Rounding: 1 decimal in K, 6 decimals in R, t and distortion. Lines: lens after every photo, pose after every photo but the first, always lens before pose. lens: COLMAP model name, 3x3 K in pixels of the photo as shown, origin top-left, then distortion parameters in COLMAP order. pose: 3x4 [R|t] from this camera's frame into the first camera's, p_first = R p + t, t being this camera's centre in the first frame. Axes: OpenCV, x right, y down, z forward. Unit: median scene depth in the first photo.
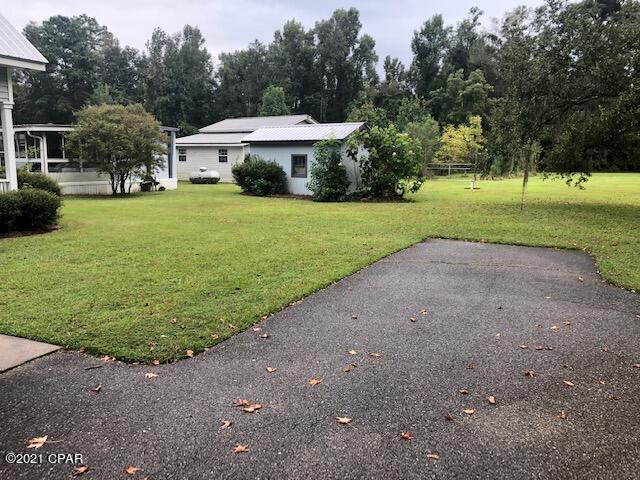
lens RADIAL K [[554.1, 0, 320.0], [0, 554.1, 240.0], [0, 0, 1]] dist [0.003920, -0.012300]
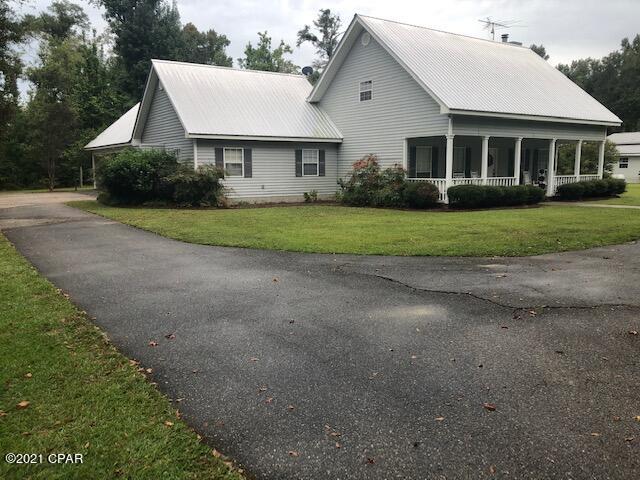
lens RADIAL K [[554.1, 0, 320.0], [0, 554.1, 240.0], [0, 0, 1]] dist [0.003920, -0.012300]
pose [[0.864304, 0.049561, -0.500522, -0.041474], [-0.058112, 0.998309, -0.001497, 0.022948], [0.499601, 0.030381, 0.865723, -0.155371]]
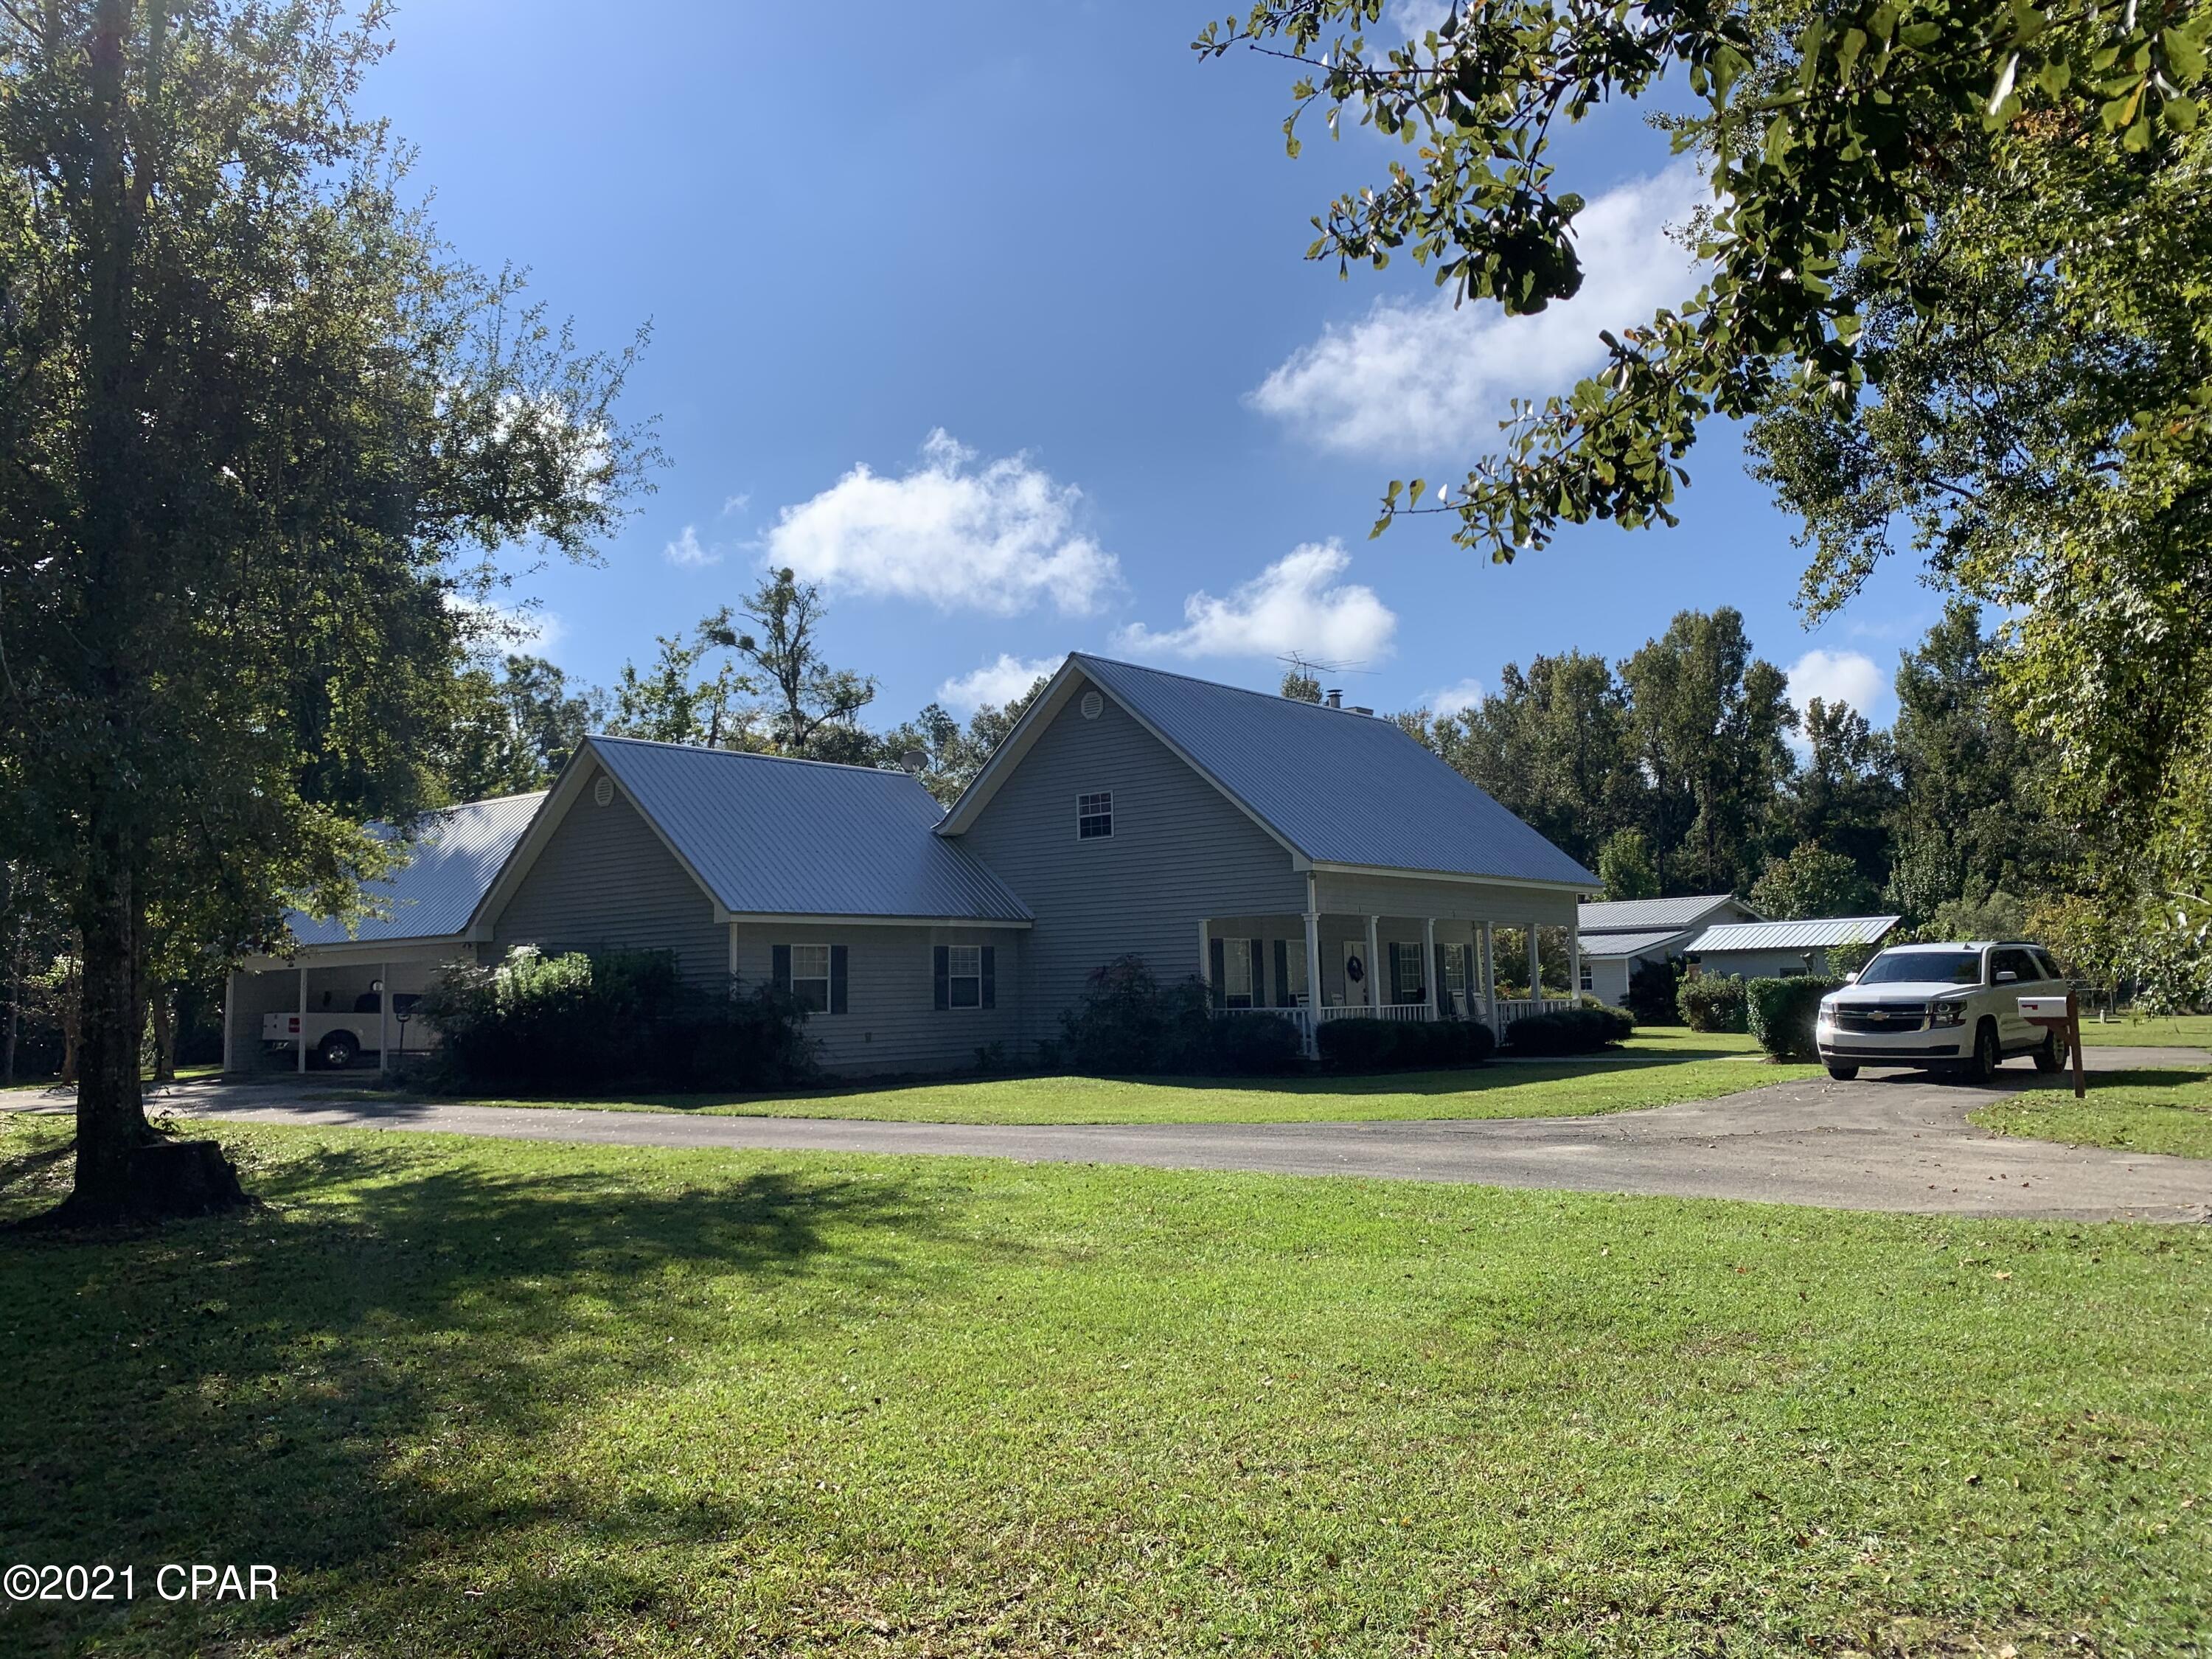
lens RADIAL K [[1723.8, 0, 1106.0], [0, 1723.8, 829.5], [0, 0, 1]] dist [0.062137, -0.001833]
pose [[0.966044, -0.054292, -0.252609, -0.059722], [-0.007465, 0.971402, -0.237325, 0.036886], [0.258270, 0.231152, 0.938012, -0.240640]]
